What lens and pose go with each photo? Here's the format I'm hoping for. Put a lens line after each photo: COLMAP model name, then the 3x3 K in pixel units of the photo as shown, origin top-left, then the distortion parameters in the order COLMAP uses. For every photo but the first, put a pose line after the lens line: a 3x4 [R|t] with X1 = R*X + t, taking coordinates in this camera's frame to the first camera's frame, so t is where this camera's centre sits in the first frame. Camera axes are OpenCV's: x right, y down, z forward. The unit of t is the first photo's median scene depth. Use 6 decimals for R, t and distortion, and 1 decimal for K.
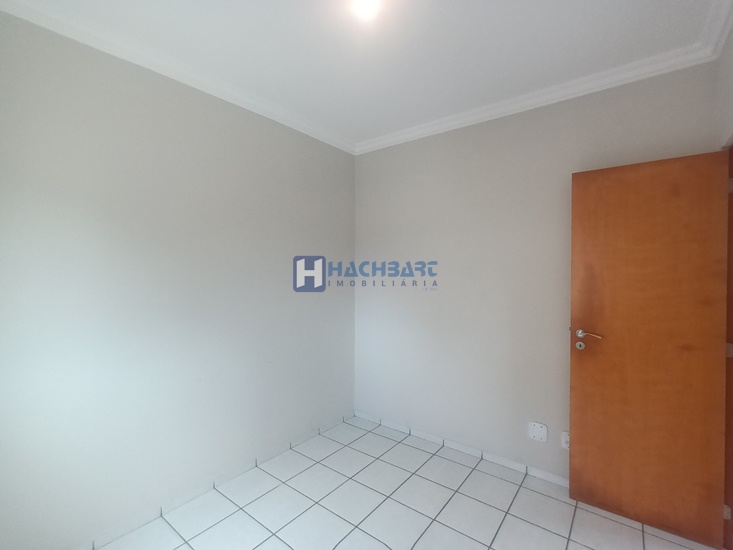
lens RADIAL K [[338.6, 0, 369.5], [0, 338.6, 275.7], [0, 0, 1]] dist [0.002225, 0.000545]
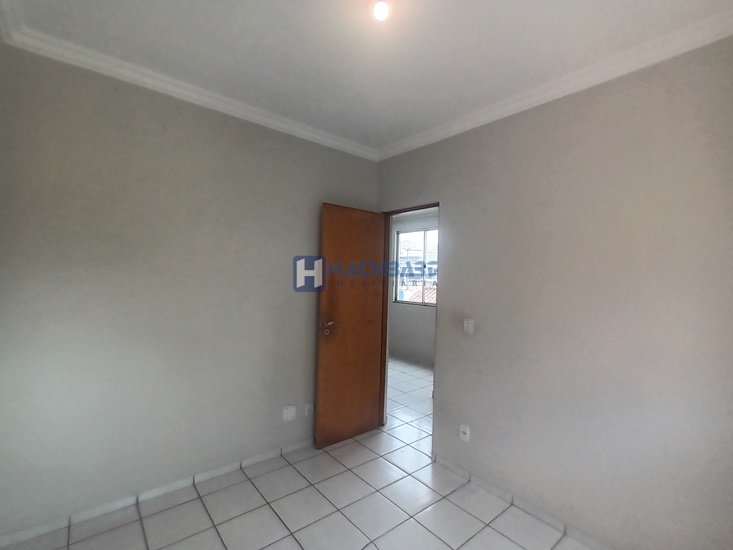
lens RADIAL K [[338.6, 0, 369.5], [0, 338.6, 275.7], [0, 0, 1]] dist [0.002225, 0.000545]
pose [[0.211909, 0.016528, 0.977150, -0.631167], [-0.012650, 0.999820, -0.014169, -0.000703], [-0.977207, -0.009358, 0.212080, 0.516538]]
